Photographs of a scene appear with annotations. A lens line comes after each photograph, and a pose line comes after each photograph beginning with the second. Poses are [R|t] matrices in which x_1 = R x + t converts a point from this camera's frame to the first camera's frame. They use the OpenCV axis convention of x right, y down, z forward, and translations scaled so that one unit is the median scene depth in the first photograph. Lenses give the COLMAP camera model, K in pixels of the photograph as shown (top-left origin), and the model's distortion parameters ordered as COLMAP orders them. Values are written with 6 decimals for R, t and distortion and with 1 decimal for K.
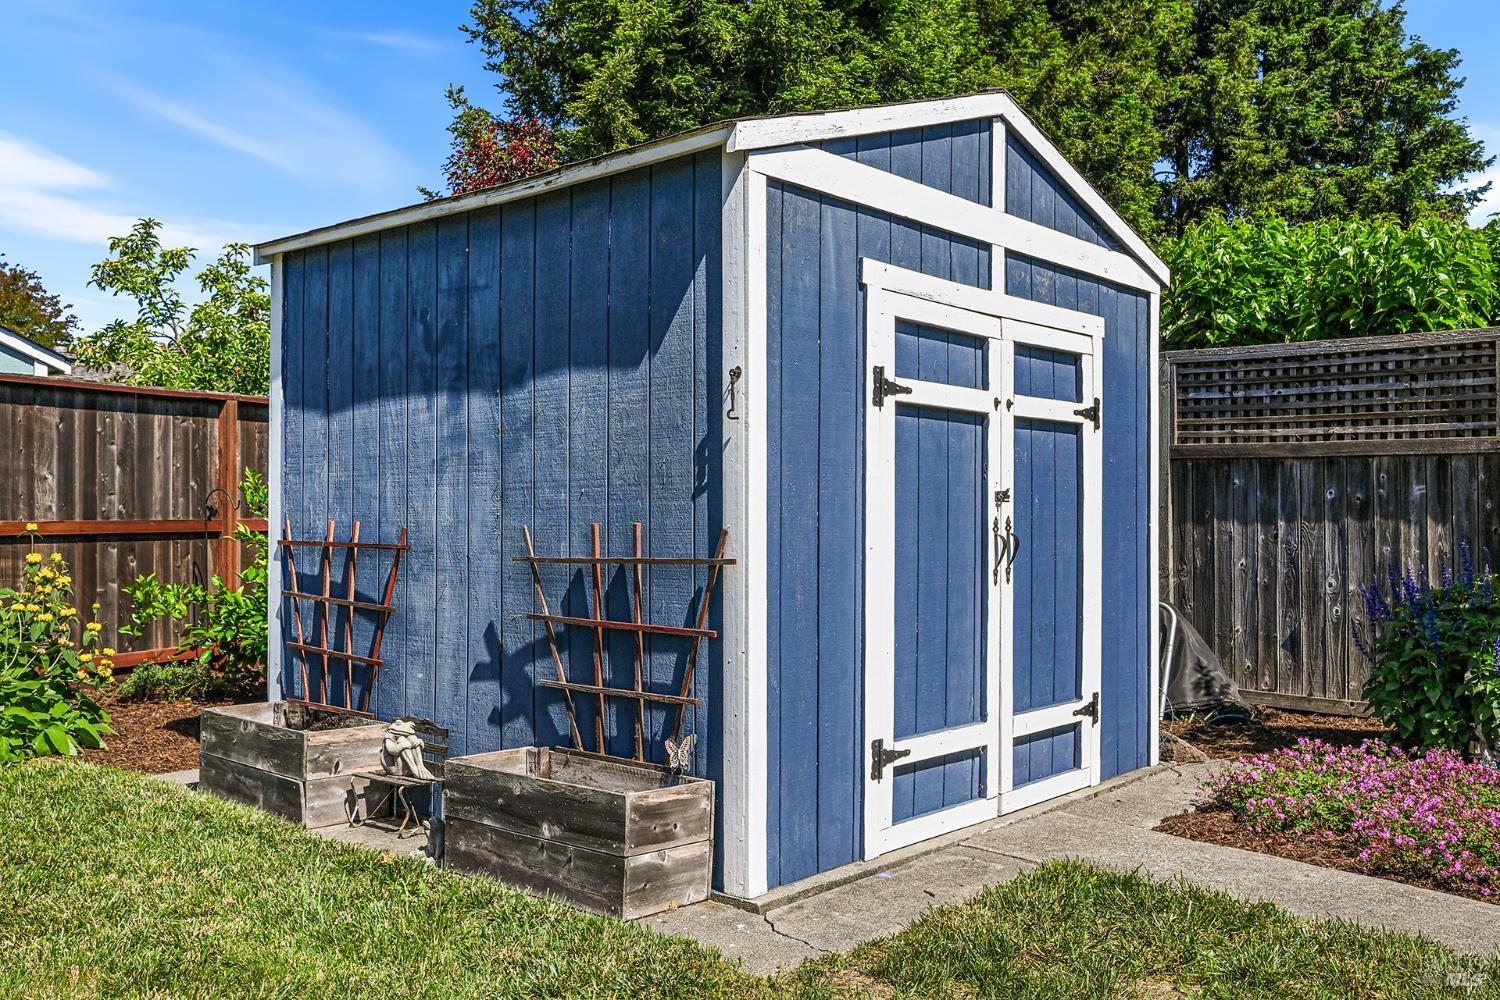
lens RADIAL K [[1363.5, 0, 746.2], [0, 1363.5, 501.1], [0, 0, 1]] dist [0.014708, 0.005343]
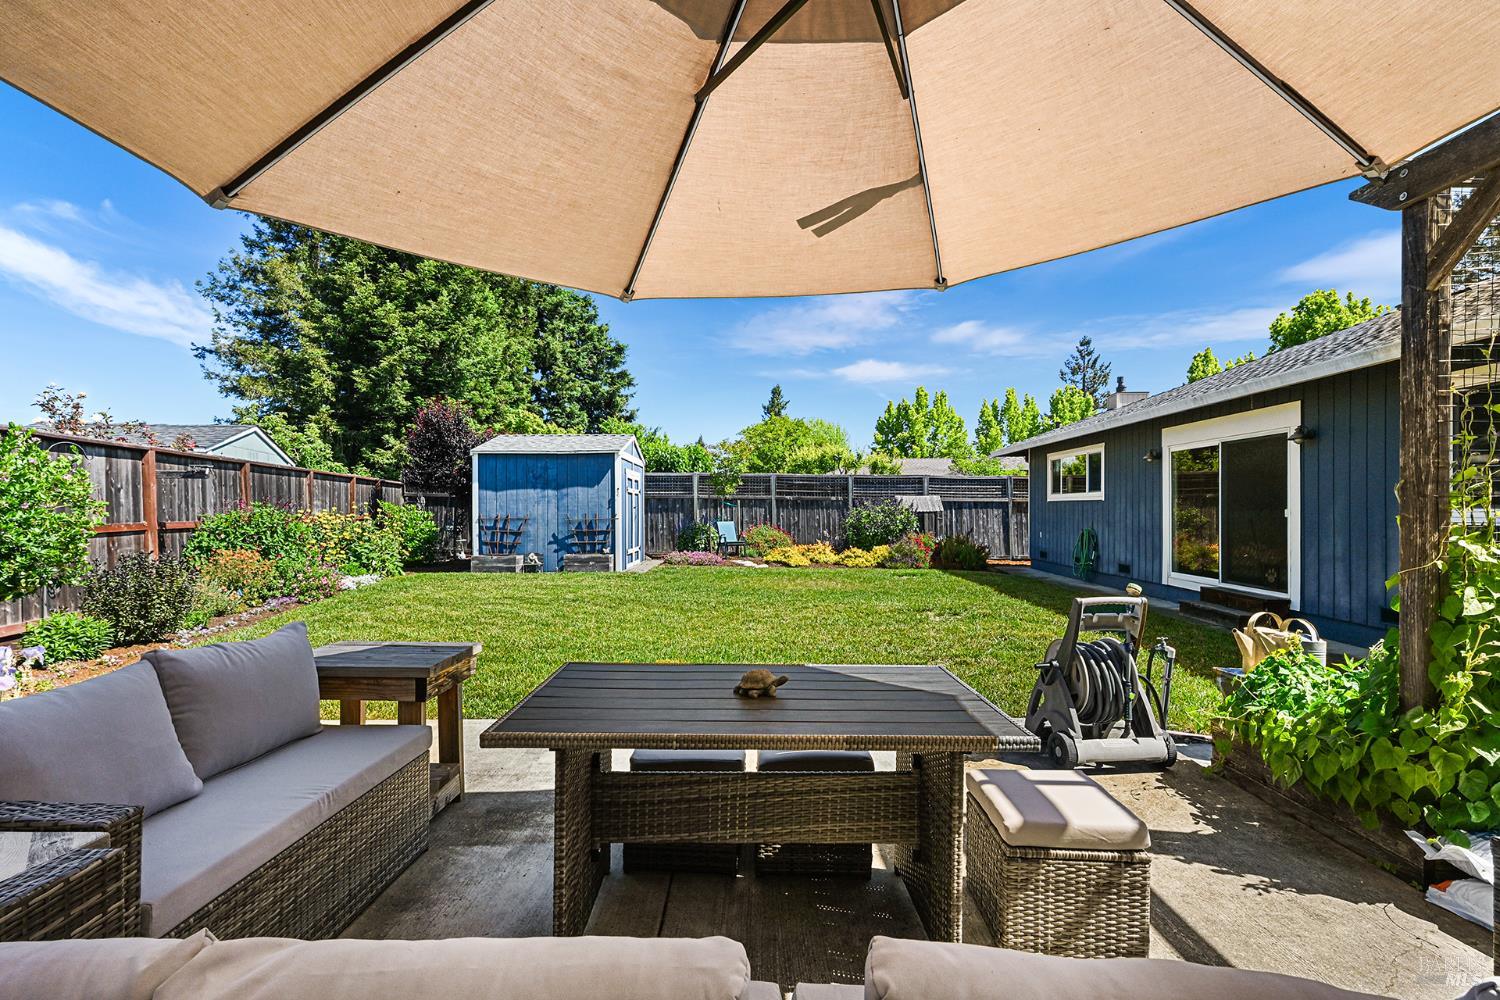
lens RADIAL K [[669.1, 0, 749.8], [0, 669.1, 506.5], [0, 0, 1]] dist [0.000262, -0.000102]
pose [[0.763759, -0.002411, 0.645497, -1.167557], [0.001216, 0.999997, 0.002297, -0.016099], [-0.645501, -0.000969, 0.763759, -1.338343]]
